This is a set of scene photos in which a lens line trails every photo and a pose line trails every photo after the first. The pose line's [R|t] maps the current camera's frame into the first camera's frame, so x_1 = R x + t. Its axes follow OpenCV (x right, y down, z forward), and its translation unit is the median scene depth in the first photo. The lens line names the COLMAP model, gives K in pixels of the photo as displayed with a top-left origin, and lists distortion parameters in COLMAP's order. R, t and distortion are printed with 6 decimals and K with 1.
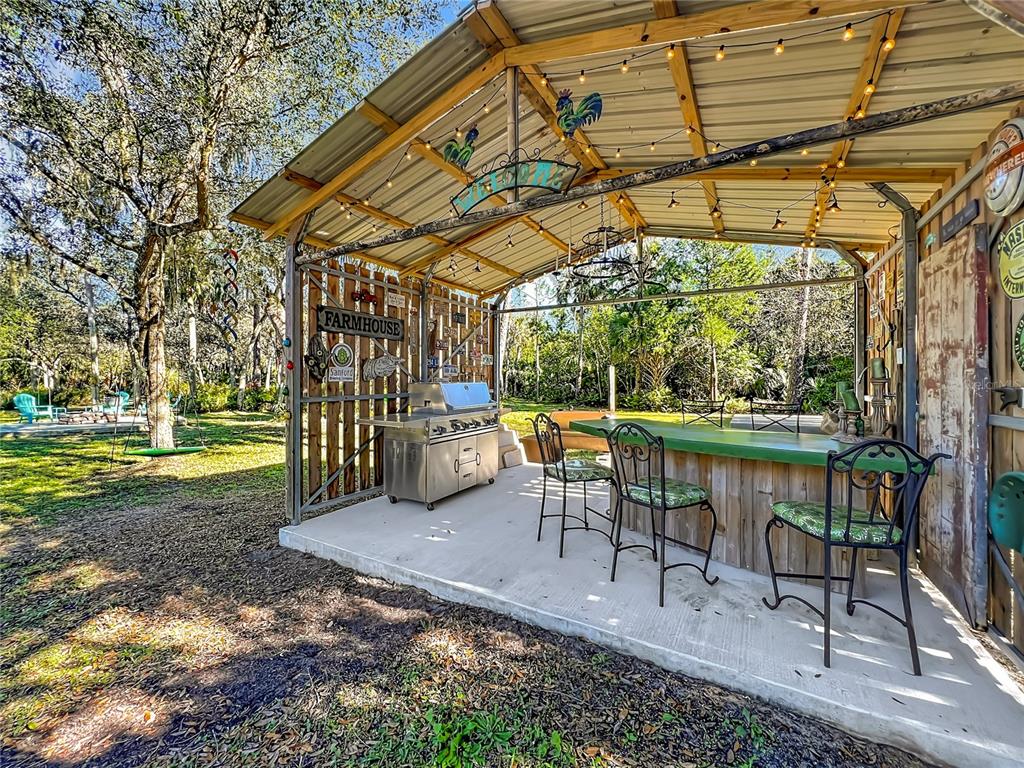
lens RADIAL K [[421.8, 0, 510.6], [0, 421.8, 379.0], [0, 0, 1]] dist [-0.001077, 0.000075]
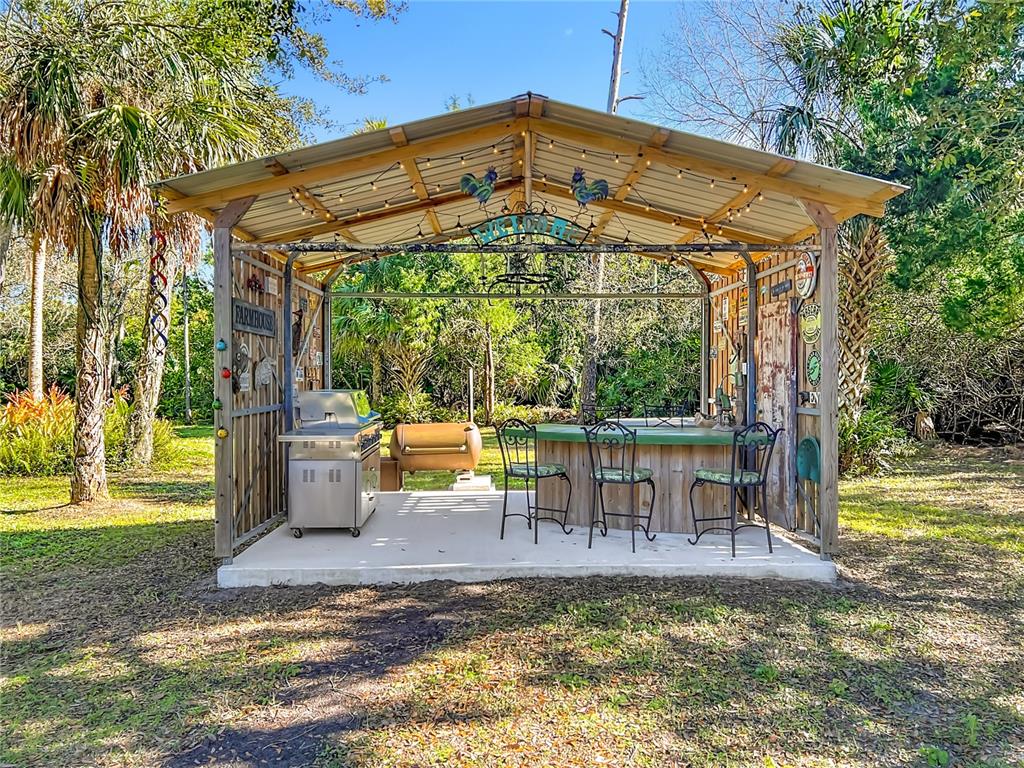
lens RADIAL K [[781.5, 0, 512.0], [0, 781.5, 384.0], [0, 0, 1]] dist [0.004802, 0.000901]
pose [[0.852465, -0.005150, 0.522759, -1.194685], [-0.000719, 0.999939, 0.011024, -0.036391], [-0.522784, -0.009774, 0.852409, -0.876999]]
